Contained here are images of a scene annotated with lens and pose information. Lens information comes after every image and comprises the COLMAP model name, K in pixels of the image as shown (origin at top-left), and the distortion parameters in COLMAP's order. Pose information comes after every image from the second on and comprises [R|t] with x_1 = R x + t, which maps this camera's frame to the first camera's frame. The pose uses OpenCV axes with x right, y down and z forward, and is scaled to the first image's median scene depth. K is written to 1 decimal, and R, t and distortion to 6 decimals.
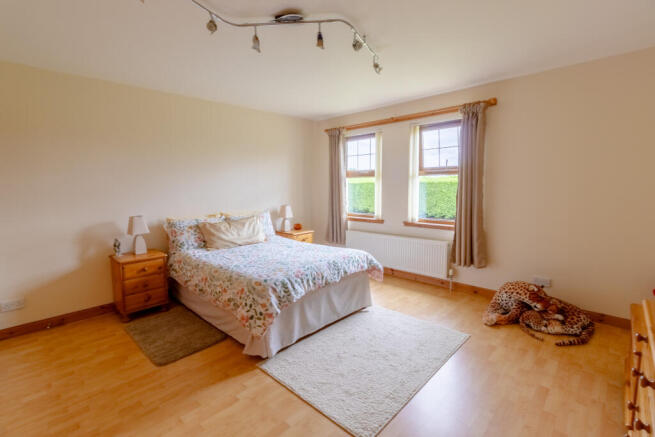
lens RADIAL K [[299.0, 0, 328.1], [0, 299.0, 205.3], [0, 0, 1]] dist [0.000266, -0.000005]
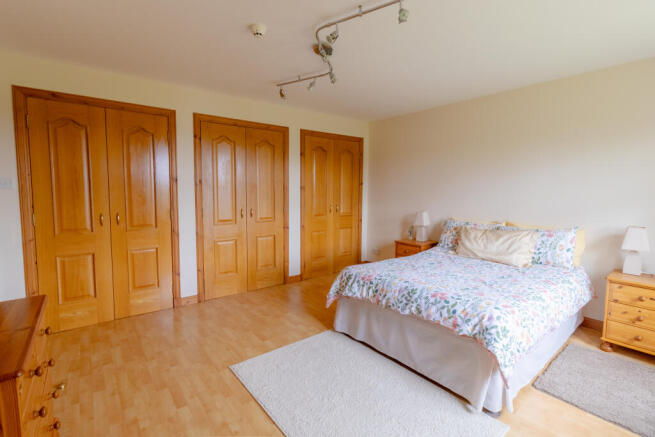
lens RADIAL K [[303.3, 0, 320.5], [0, 303.3, 213.1], [0, 0, 1]] dist [0.002968, 0.000063]
pose [[-0.147327, 0.083426, -0.985563, 0.774491], [-0.071350, 0.992944, 0.094716, -0.056371], [0.986511, 0.084274, -0.140335, 0.846424]]
